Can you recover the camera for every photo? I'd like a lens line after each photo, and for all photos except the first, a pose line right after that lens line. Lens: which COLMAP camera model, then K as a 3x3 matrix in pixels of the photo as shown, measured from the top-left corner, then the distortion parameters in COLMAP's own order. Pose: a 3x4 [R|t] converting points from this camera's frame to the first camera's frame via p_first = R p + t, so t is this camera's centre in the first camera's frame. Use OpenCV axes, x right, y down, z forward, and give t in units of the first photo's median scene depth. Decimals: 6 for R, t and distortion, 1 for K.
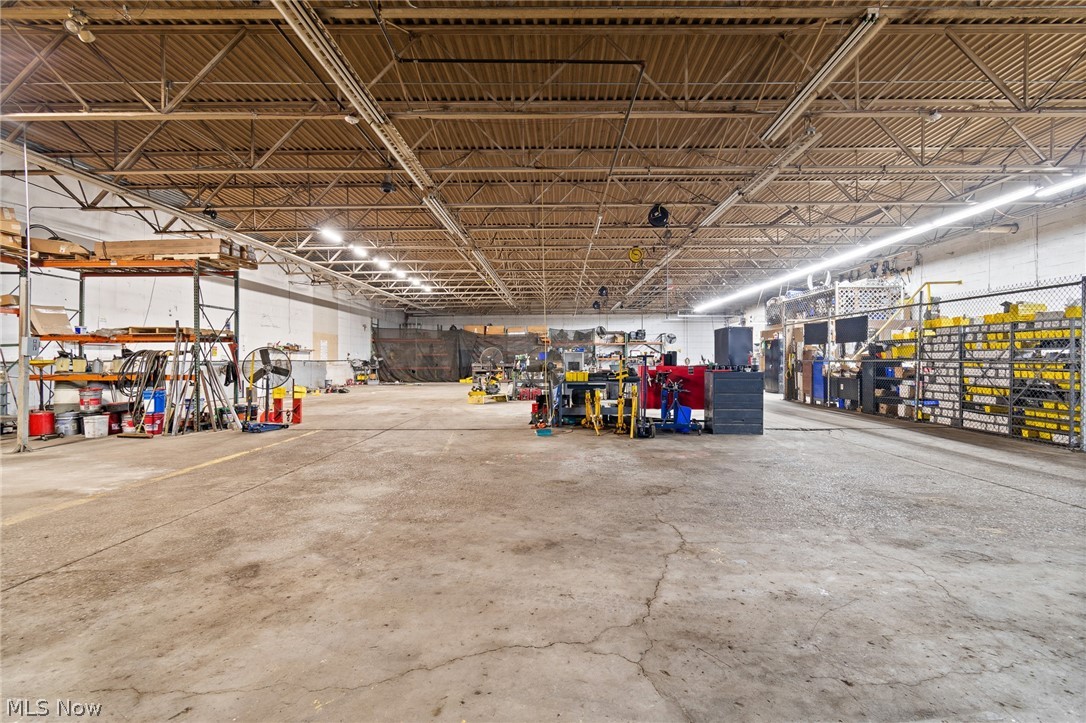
lens RADIAL K [[483.9, 0, 545.6], [0, 483.9, 363.3], [0, 0, 1]] dist [0.003351, 0.000209]
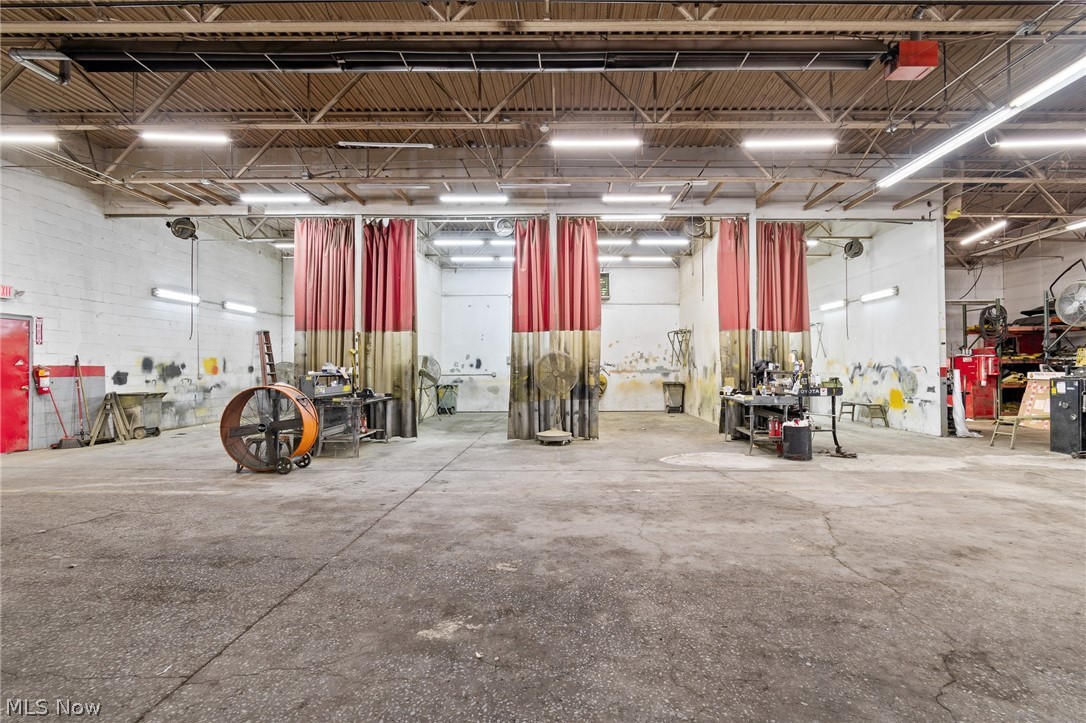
lens RADIAL K [[483.9, 0, 545.6], [0, 483.9, 363.3], [0, 0, 1]] dist [0.003351, 0.000209]
pose [[-0.999734, 0.006437, 0.022160, 0.885006], [0.006369, 0.999975, -0.003143, -0.042333], [-0.022179, -0.003001, -0.999750, 2.076208]]
